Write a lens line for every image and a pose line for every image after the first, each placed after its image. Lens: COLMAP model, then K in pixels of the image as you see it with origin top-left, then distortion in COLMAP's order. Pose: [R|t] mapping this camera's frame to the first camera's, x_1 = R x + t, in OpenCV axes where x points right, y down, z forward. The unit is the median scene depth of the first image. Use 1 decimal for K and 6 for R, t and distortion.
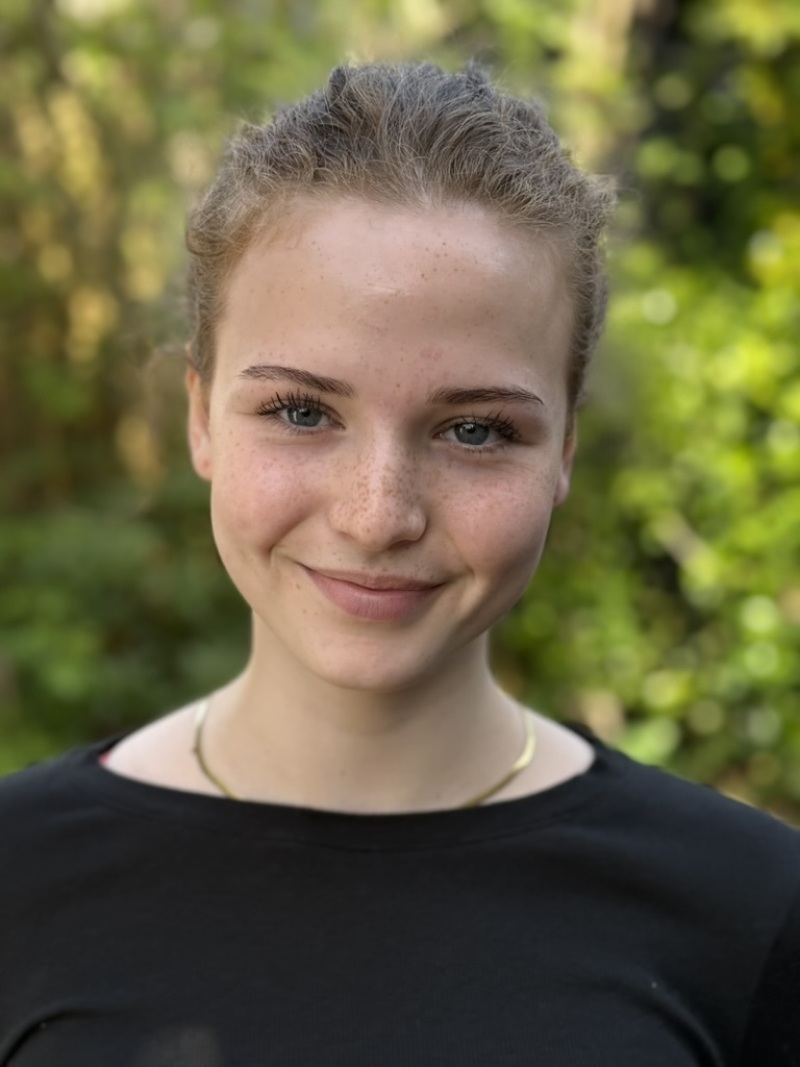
lens RADIAL K [[1999.2, 0, 403.0], [0, 1999.2, 532.1], [0, 0, 1]] dist [-0.129599, 0.000000]
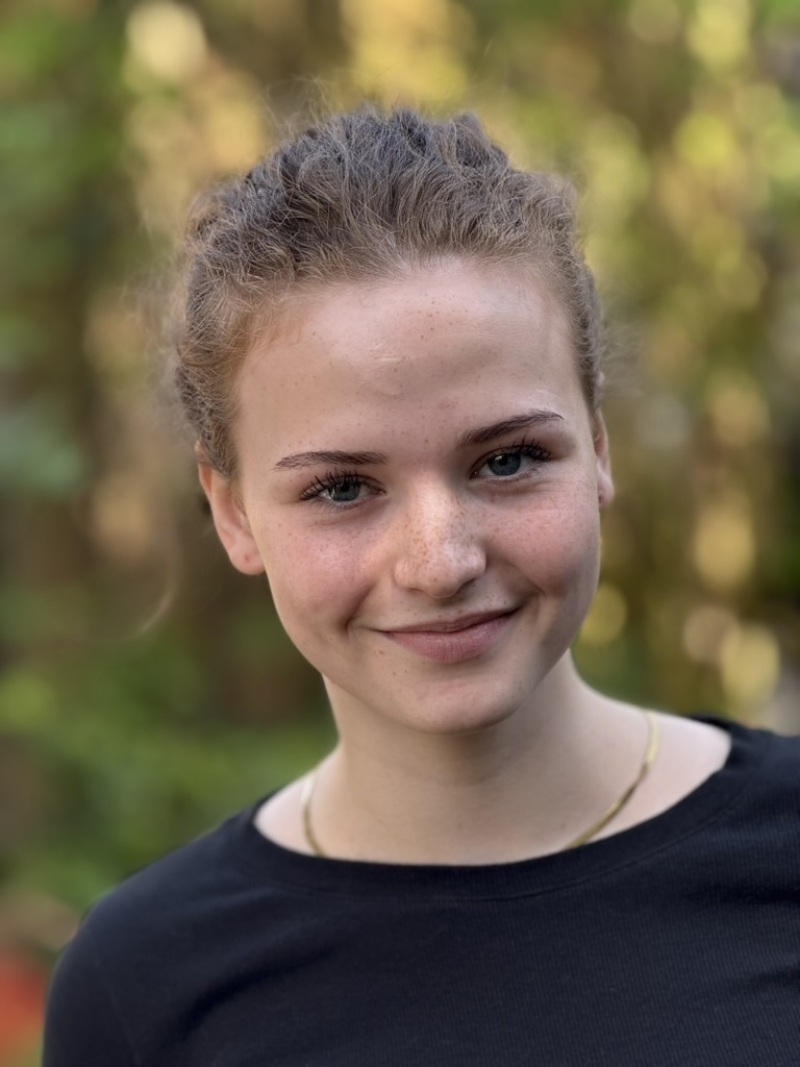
lens RADIAL K [[3617.8, 0, 409.2], [0, 3617.8, 532.0], [0, 0, 1]] dist [-1.294547, 0.000000]
pose [[0.963393, -0.268024, 0.006054, -0.034801], [0.268073, 0.963349, -0.009786, -0.010395], [-0.003209, 0.011051, 0.999934, -0.890353]]
